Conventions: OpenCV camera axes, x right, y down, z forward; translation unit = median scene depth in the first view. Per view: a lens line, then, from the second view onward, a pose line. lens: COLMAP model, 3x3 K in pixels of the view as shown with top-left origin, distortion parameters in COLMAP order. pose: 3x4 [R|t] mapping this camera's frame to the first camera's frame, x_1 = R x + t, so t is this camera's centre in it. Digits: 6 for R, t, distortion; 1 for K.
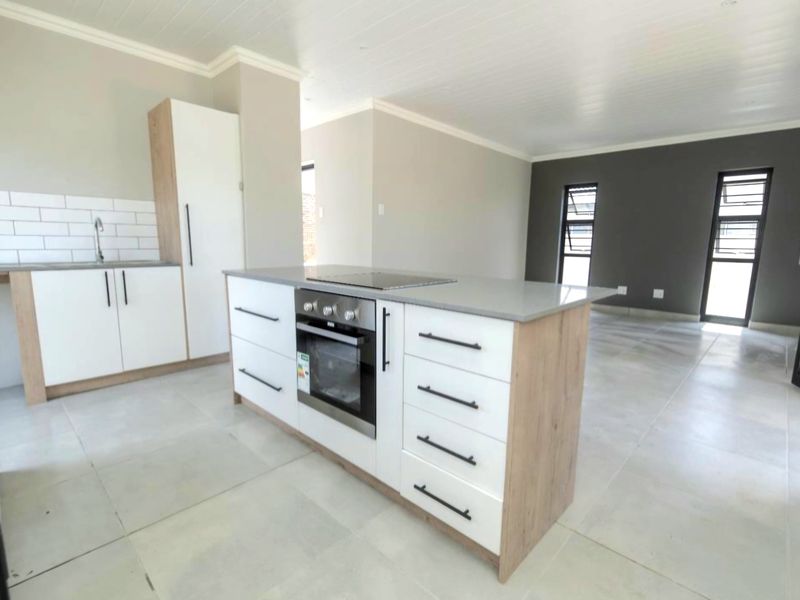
lens RADIAL K [[396.5, 0, 404.1], [0, 396.5, 302.5], [0, 0, 1]] dist [-0.001319, -0.000179]
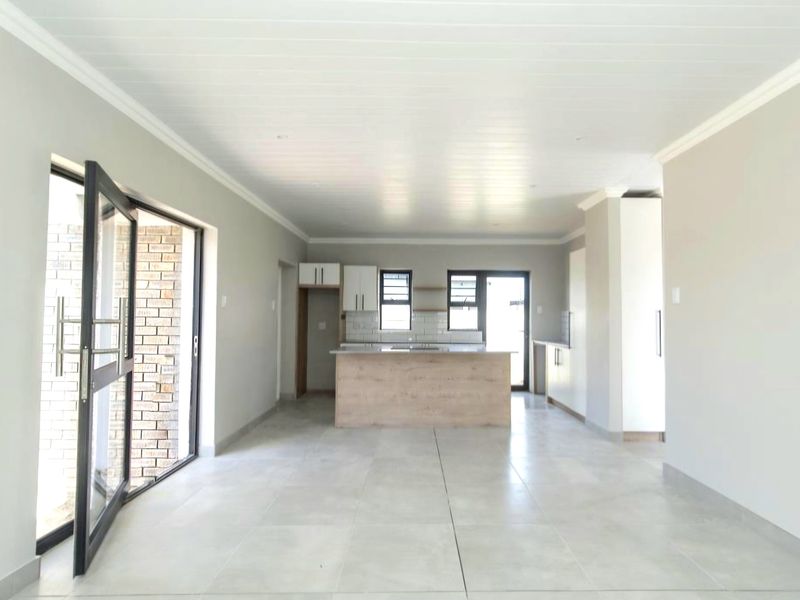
lens RADIAL K [[409.6, 0, 408.4], [0, 409.6, 306.3], [0, 0, 1]] dist [0.002707, -0.000360]
pose [[-0.734666, -0.038655, -0.677327, 0.795431], [-0.120946, 0.989845, 0.074695, -0.228684], [0.667561, 0.136796, -0.731880, 1.299981]]
